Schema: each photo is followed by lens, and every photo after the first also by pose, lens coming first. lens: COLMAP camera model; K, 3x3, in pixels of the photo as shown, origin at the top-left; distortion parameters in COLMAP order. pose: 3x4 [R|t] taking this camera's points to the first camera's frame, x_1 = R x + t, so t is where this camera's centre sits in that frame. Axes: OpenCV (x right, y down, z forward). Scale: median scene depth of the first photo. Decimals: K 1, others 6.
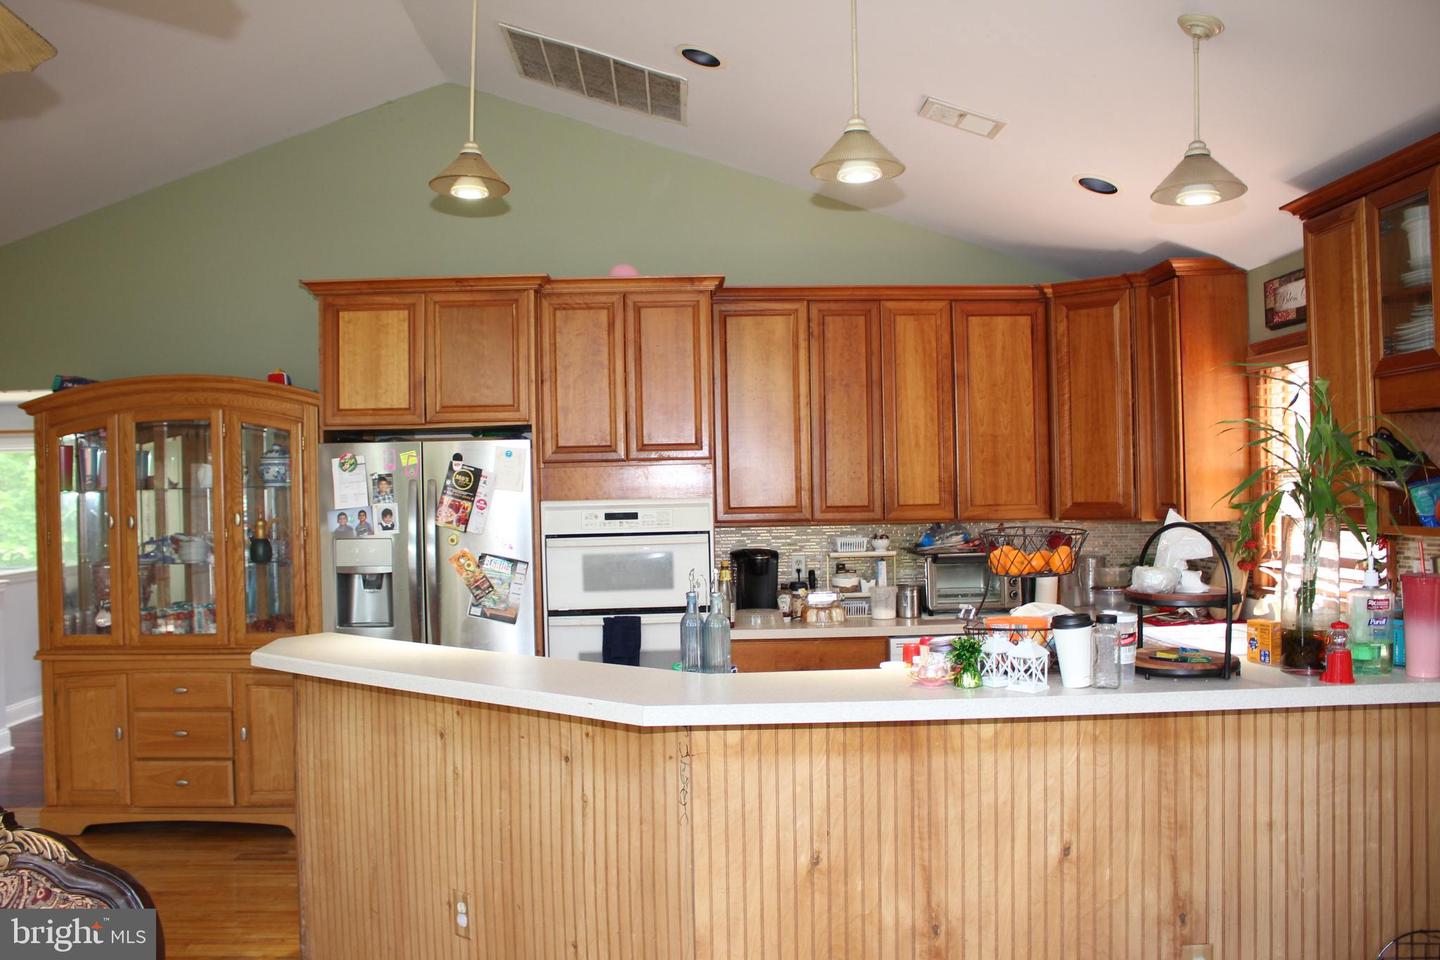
lens RADIAL K [[1229.9, 0, 715.5], [0, 1229.9, 484.1], [0, 0, 1]] dist [-0.093504, 0.004260]
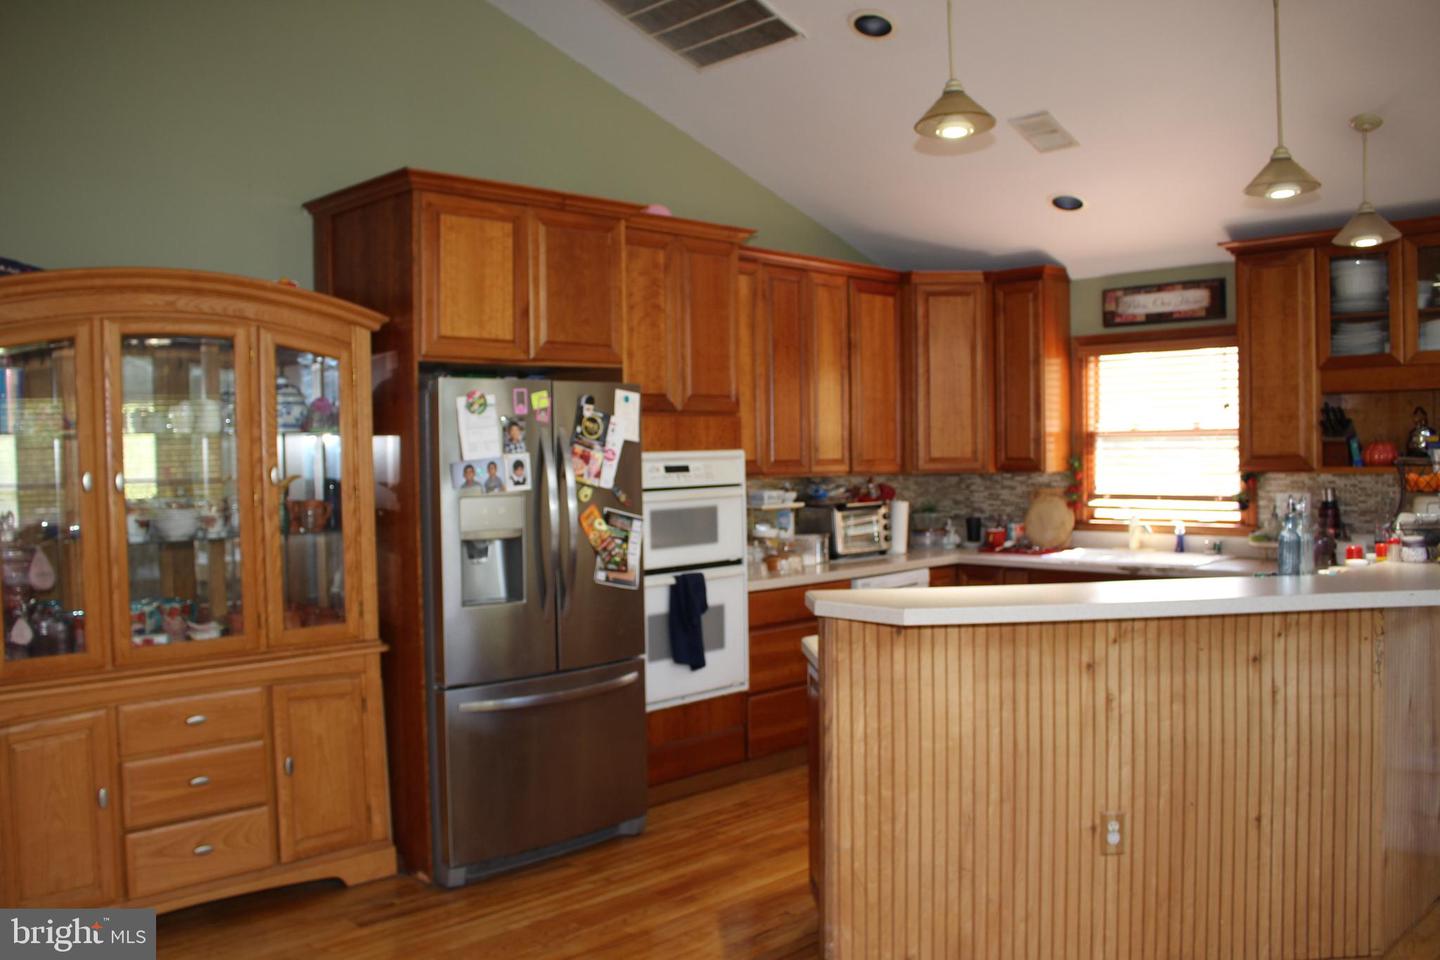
lens RADIAL K [[1229.9, 0, 716.0], [0, 1229.9, 474.5], [0, 0, 1]] dist [-0.093504, 0.004260]
pose [[0.730088, -0.005325, 0.683333, -0.741695], [-0.002235, 0.999946, 0.010181, 0.021272], [-0.683350, -0.008960, 0.730036, 0.296539]]
